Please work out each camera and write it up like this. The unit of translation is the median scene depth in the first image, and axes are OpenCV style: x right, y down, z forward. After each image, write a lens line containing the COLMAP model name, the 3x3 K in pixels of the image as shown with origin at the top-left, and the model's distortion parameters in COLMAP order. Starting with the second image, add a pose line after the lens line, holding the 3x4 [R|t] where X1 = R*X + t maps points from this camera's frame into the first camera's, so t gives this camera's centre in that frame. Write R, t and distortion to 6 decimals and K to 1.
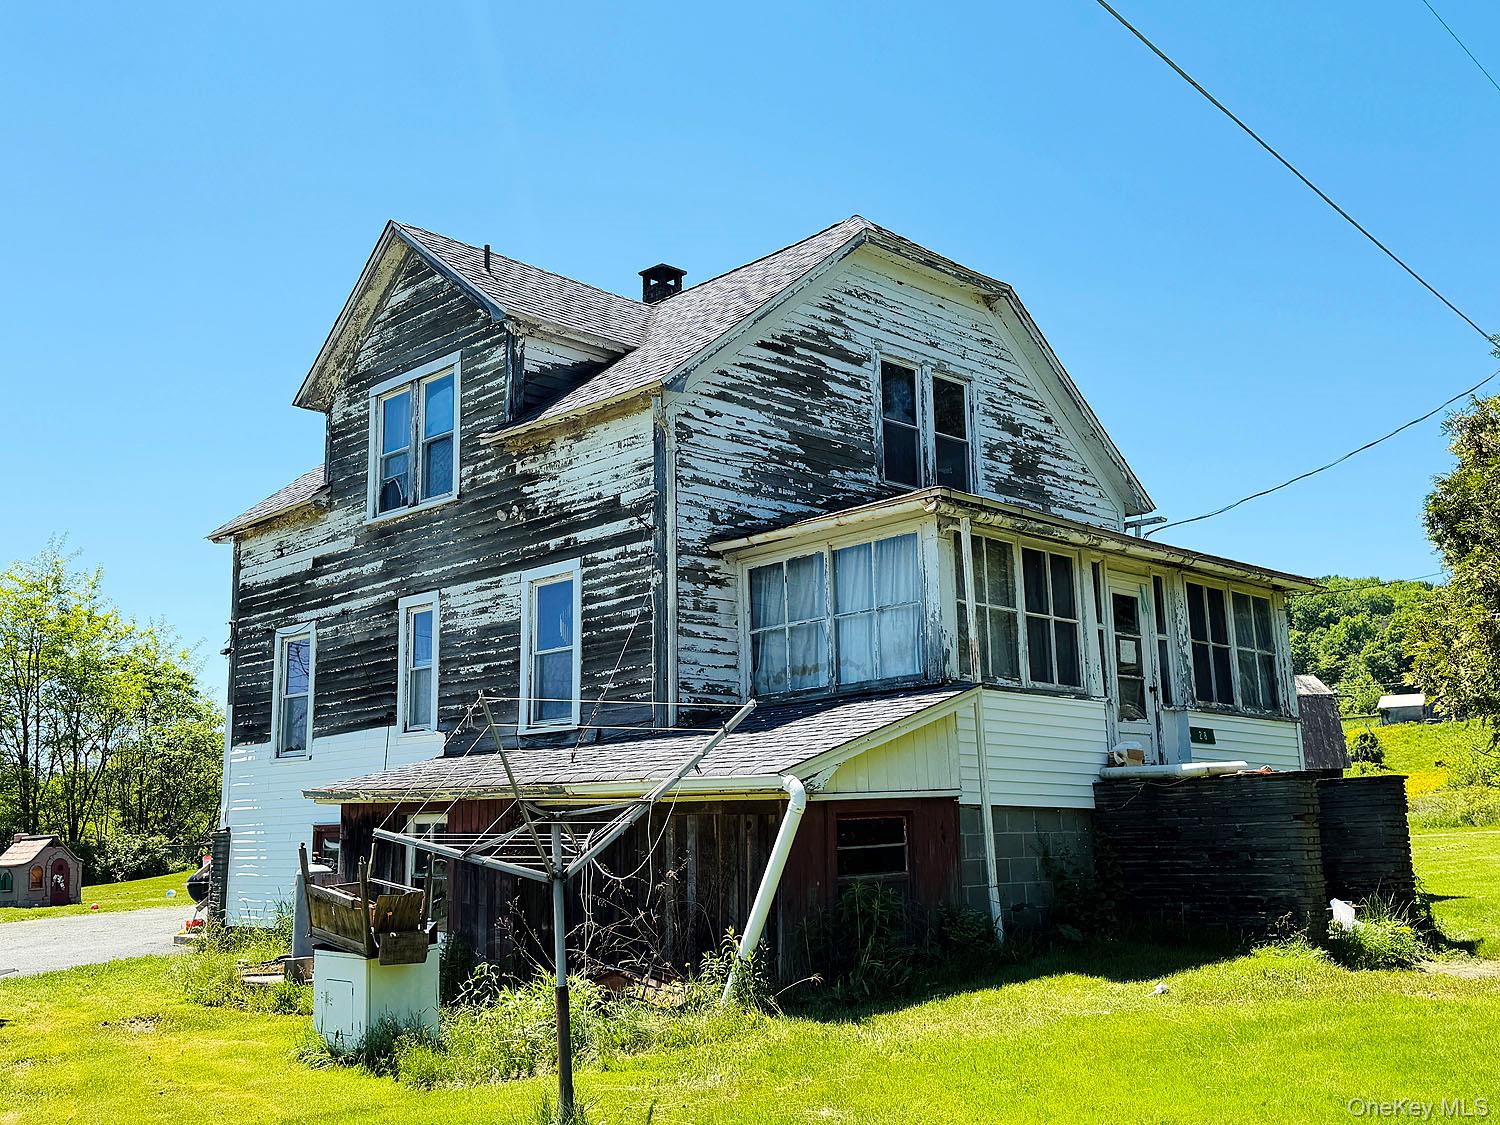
lens RADIAL K [[1494.9, 0, 749.9], [0, 1494.9, 554.1], [0, 0, 1]] dist [0.088845, 0.000000]
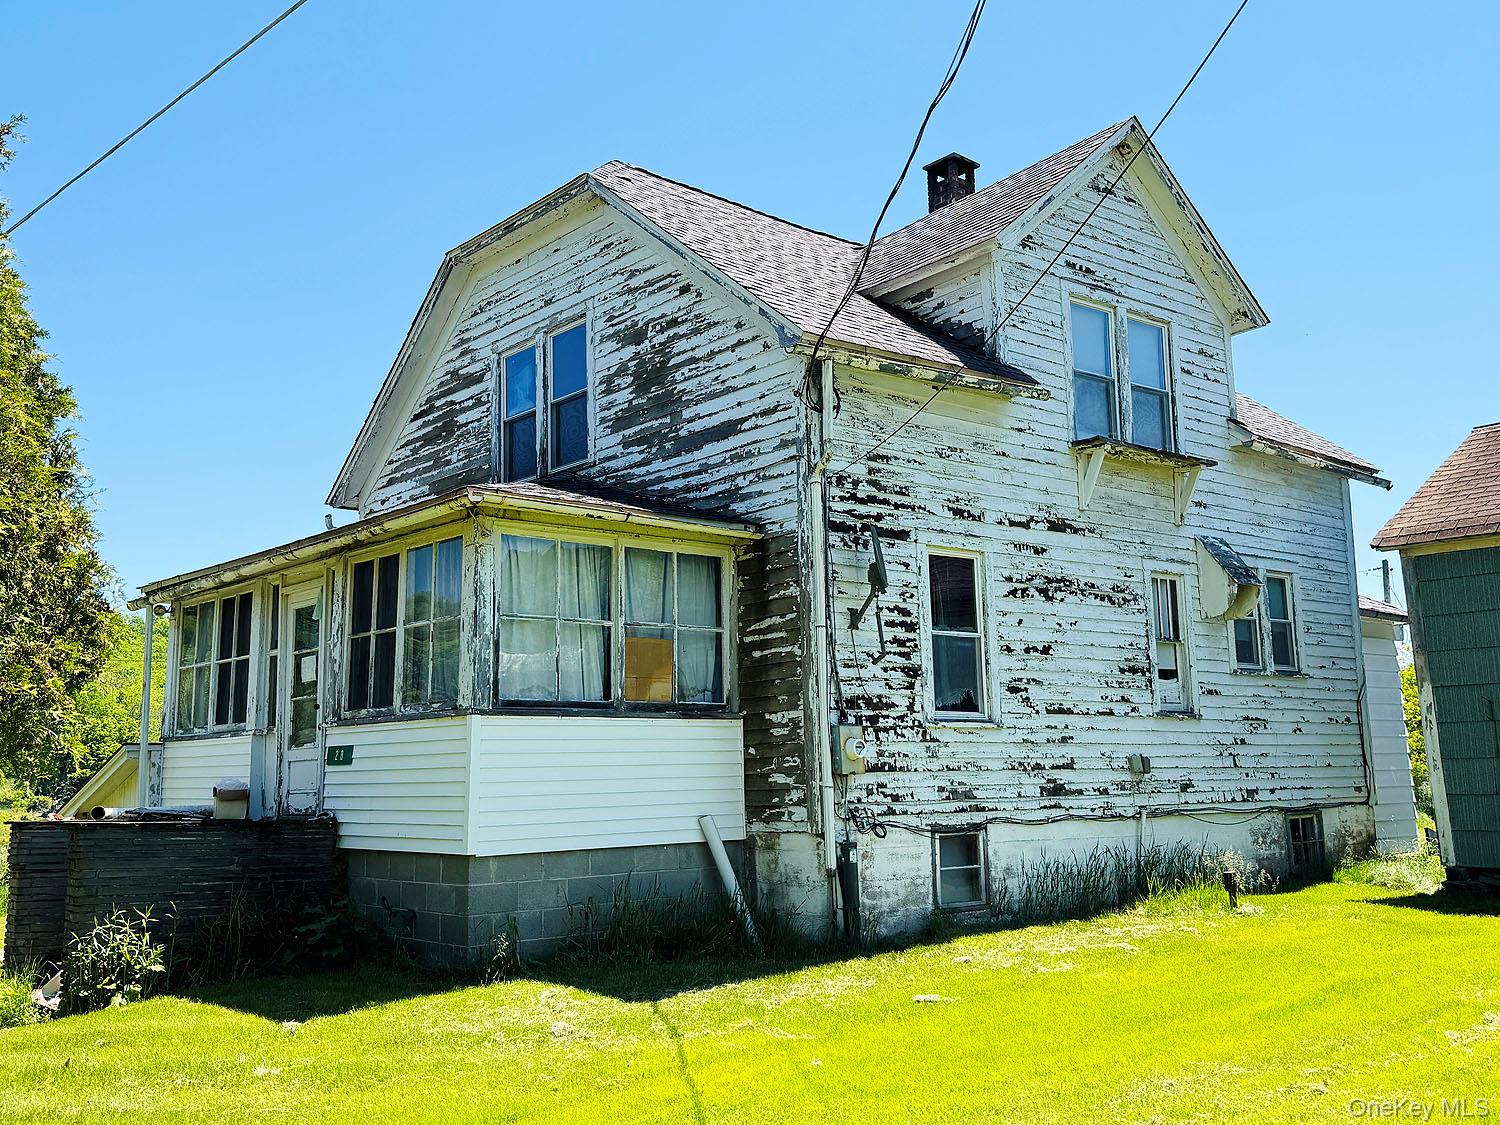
lens RADIAL K [[1494.9, 0, 753.5], [0, 1494.9, 556.4], [0, 0, 1]] dist [0.088845, 0.000000]
pose [[-0.087114, -0.130455, -0.987620, 1.020745], [0.204329, 0.967971, -0.145882, 0.168215], [0.975018, -0.214507, -0.057668, 1.199728]]
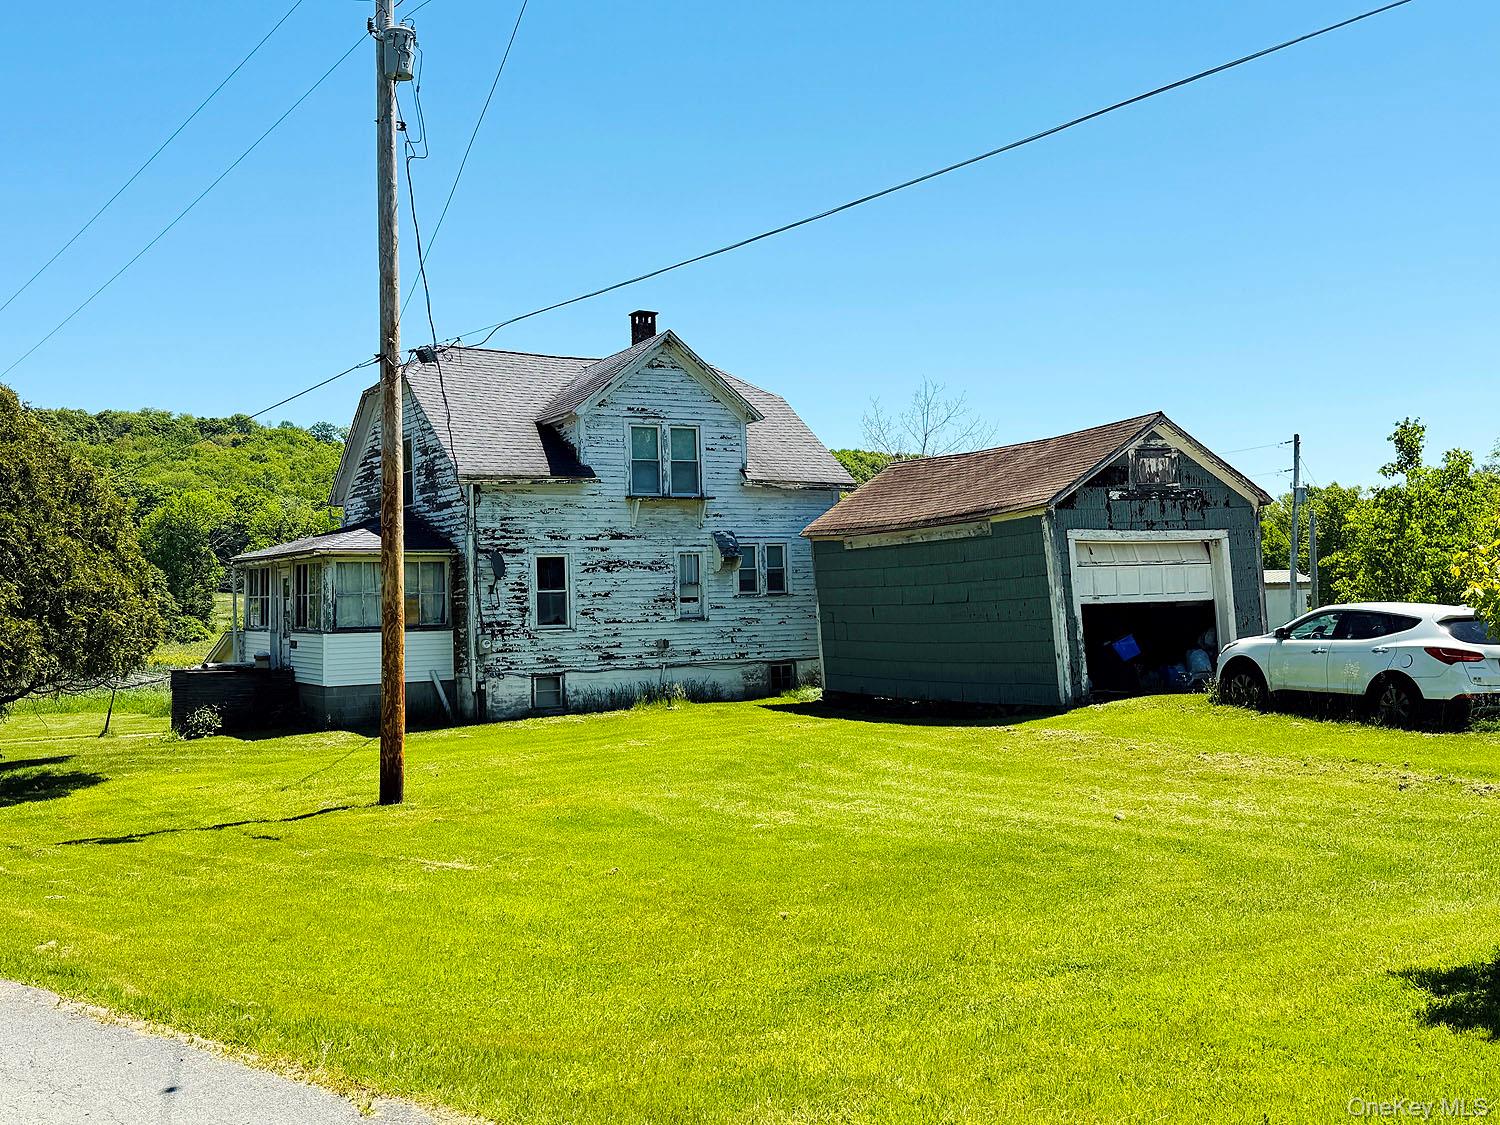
lens RADIAL K [[1558.3, 0, 747.0], [0, 1558.3, 568.4], [0, 0, 1]] dist [0.117530, 0.000000]
pose [[-0.246970, 0.002761, -0.969019, 1.999005], [0.204407, 0.977643, -0.049311, 0.228919], [0.947219, -0.210253, -0.242013, 1.938061]]
